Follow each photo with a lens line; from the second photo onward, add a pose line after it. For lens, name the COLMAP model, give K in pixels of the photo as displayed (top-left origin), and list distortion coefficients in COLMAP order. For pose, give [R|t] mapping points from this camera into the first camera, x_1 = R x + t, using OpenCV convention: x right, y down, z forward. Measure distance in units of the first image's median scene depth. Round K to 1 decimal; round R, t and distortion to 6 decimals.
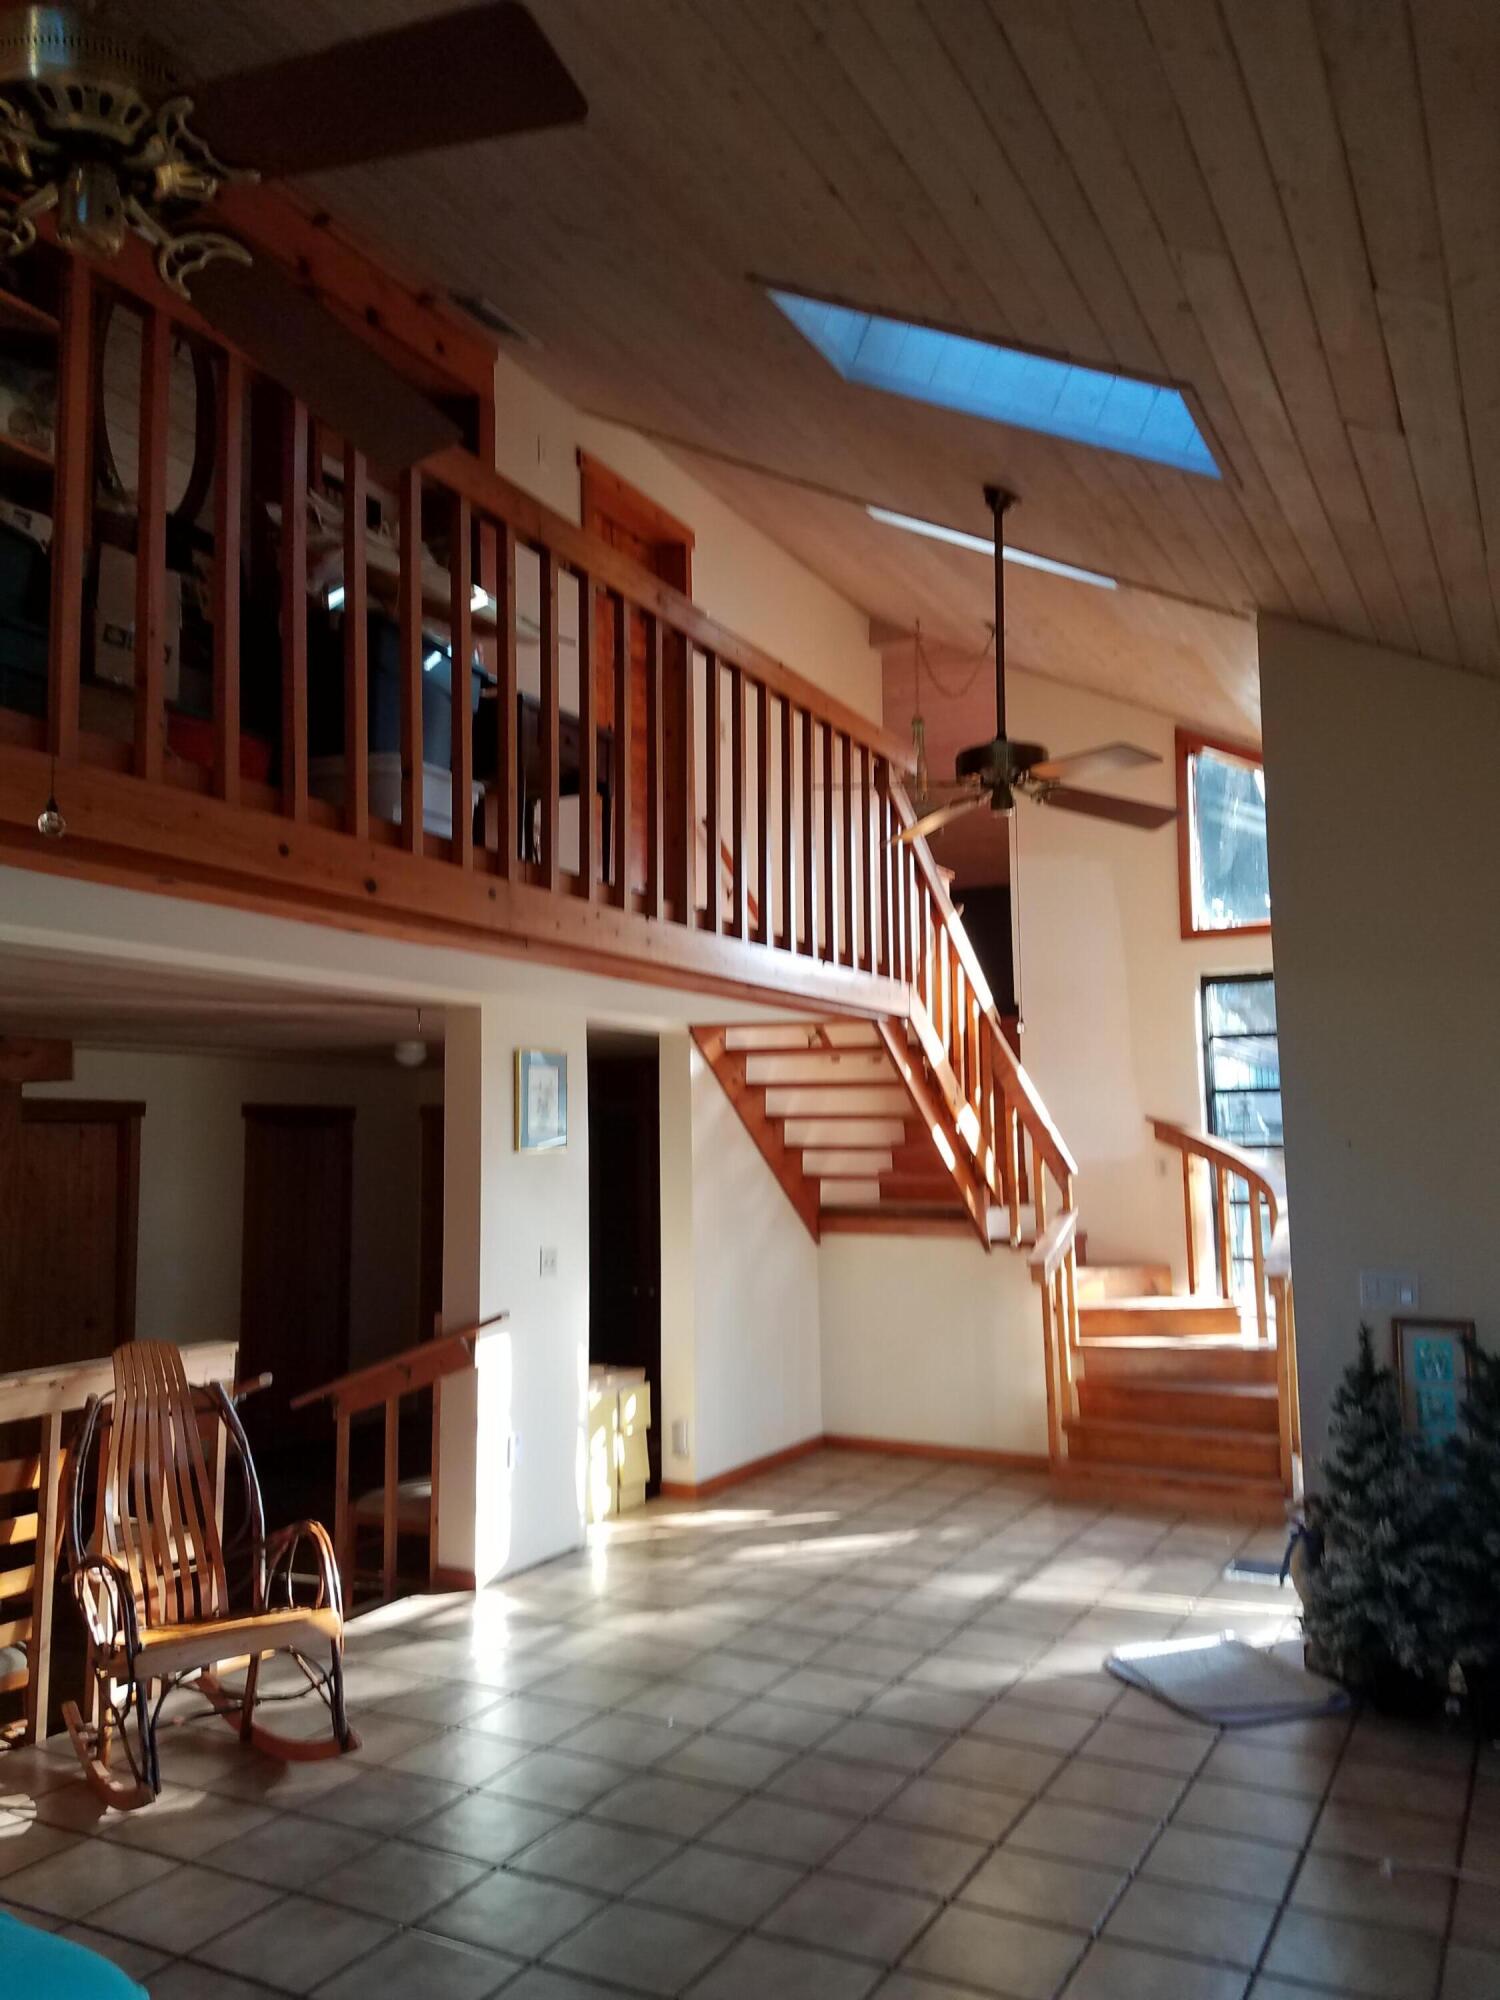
lens RADIAL K [[1483.3, 0, 727.9], [0, 1483.3, 997.0], [0, 0, 1]] dist [0.268575, -0.447090]
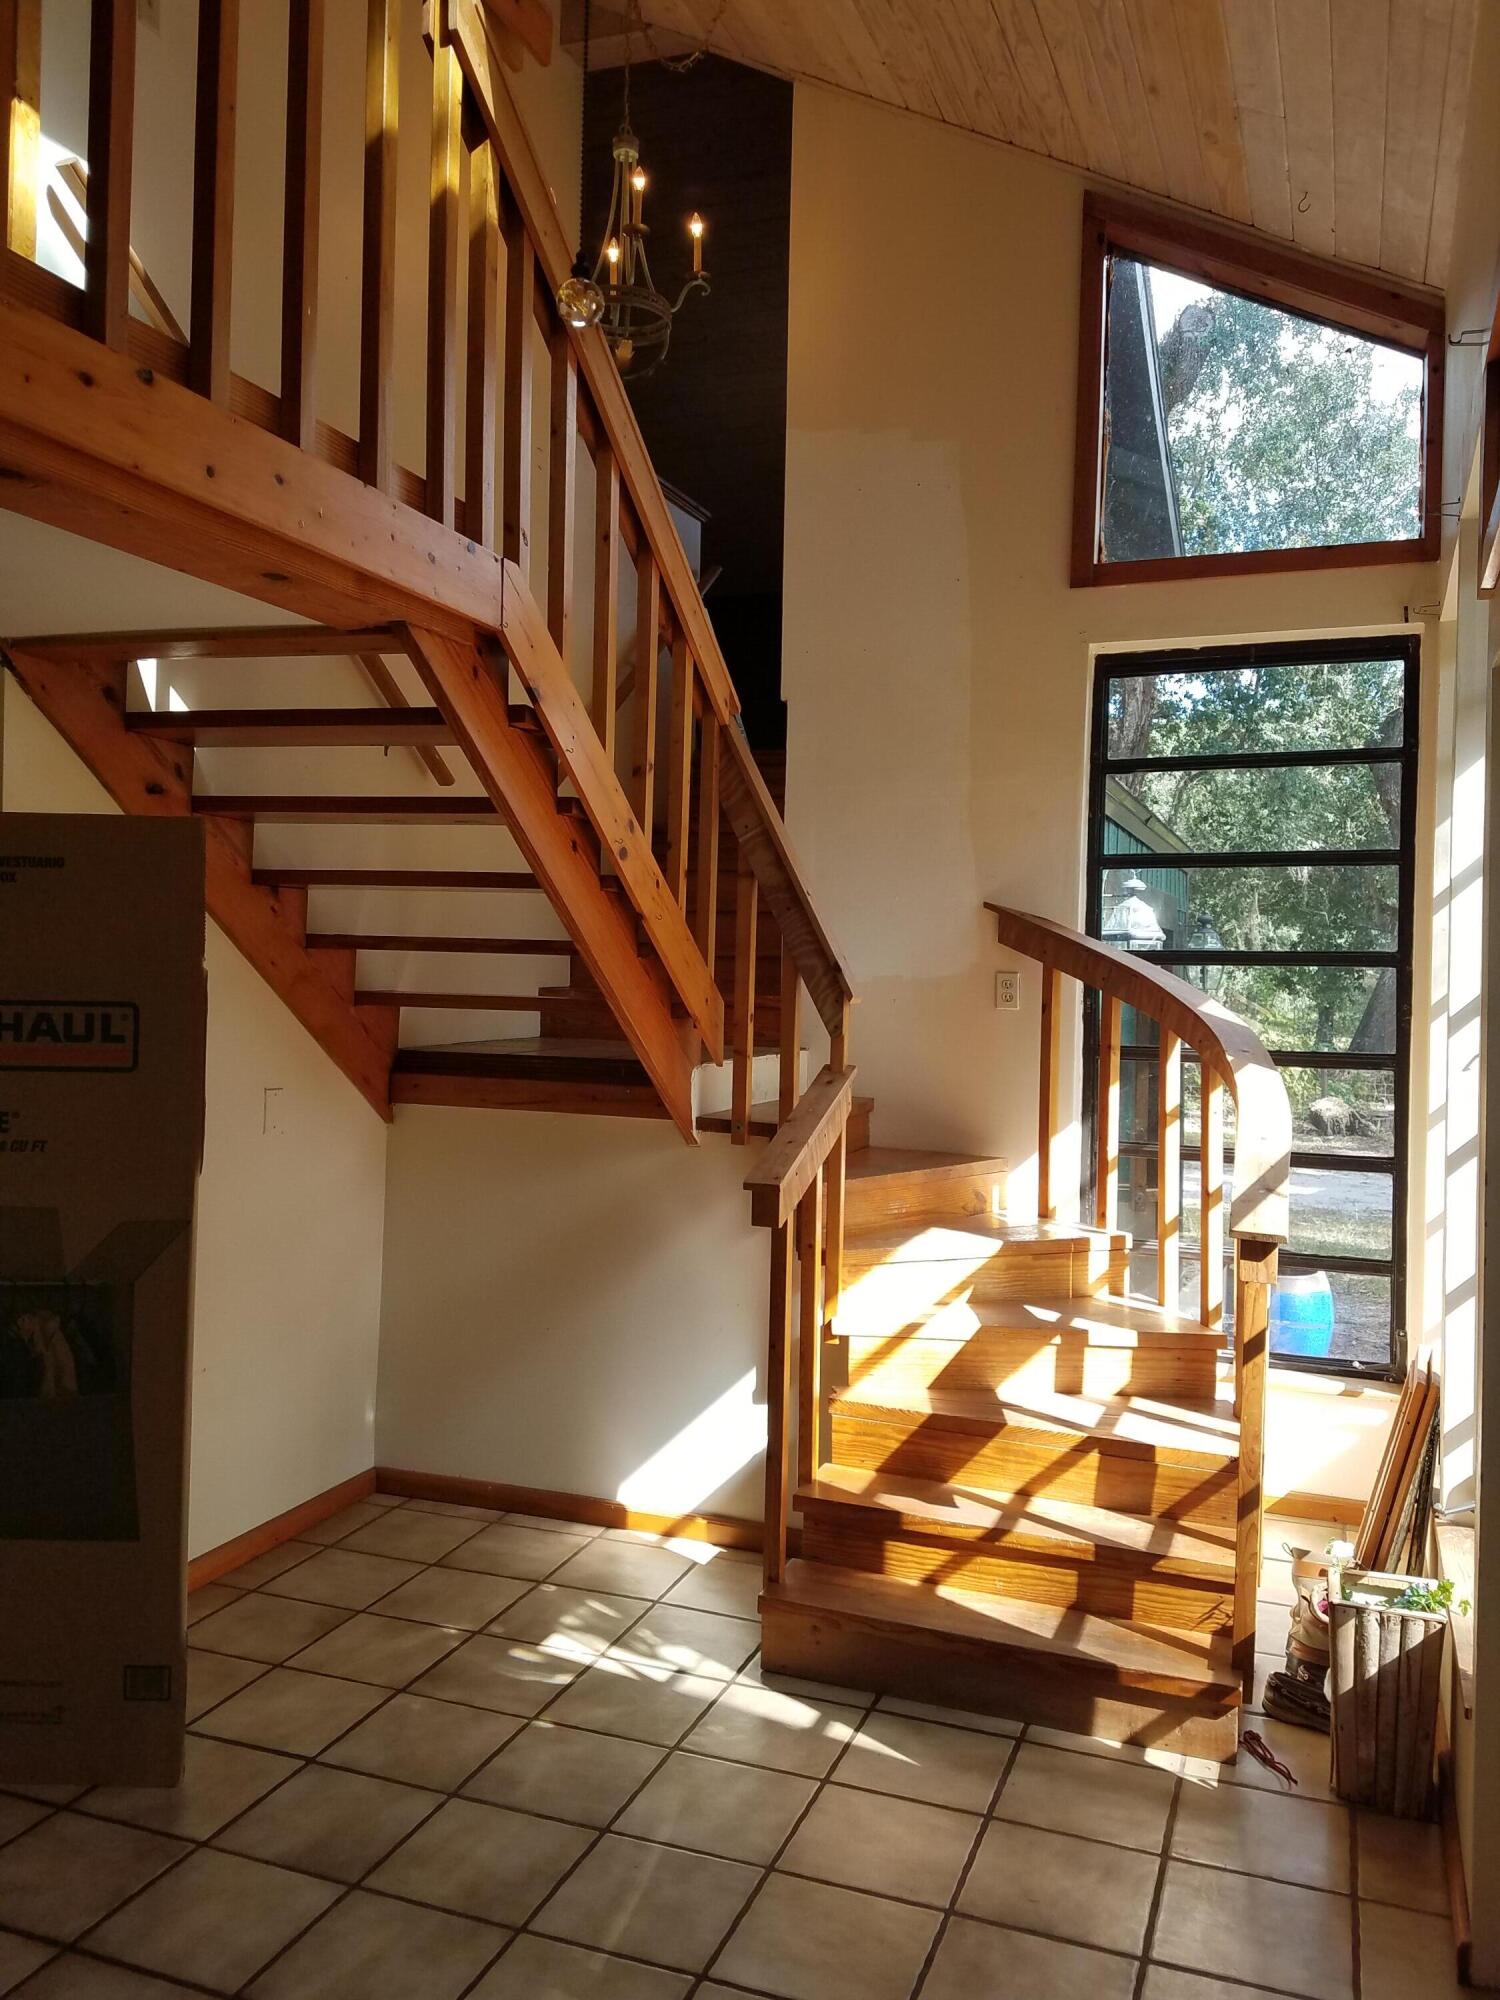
lens RADIAL K [[1483.3, 0, 727.9], [0, 1483.3, 997.0], [0, 0, 1]] dist [0.268575, -0.447090]
pose [[0.990046, 0.023921, 0.138697, 0.106199], [-0.041366, 0.991383, 0.124294, 0.049301], [-0.134528, -0.128794, 0.982504, 0.464219]]
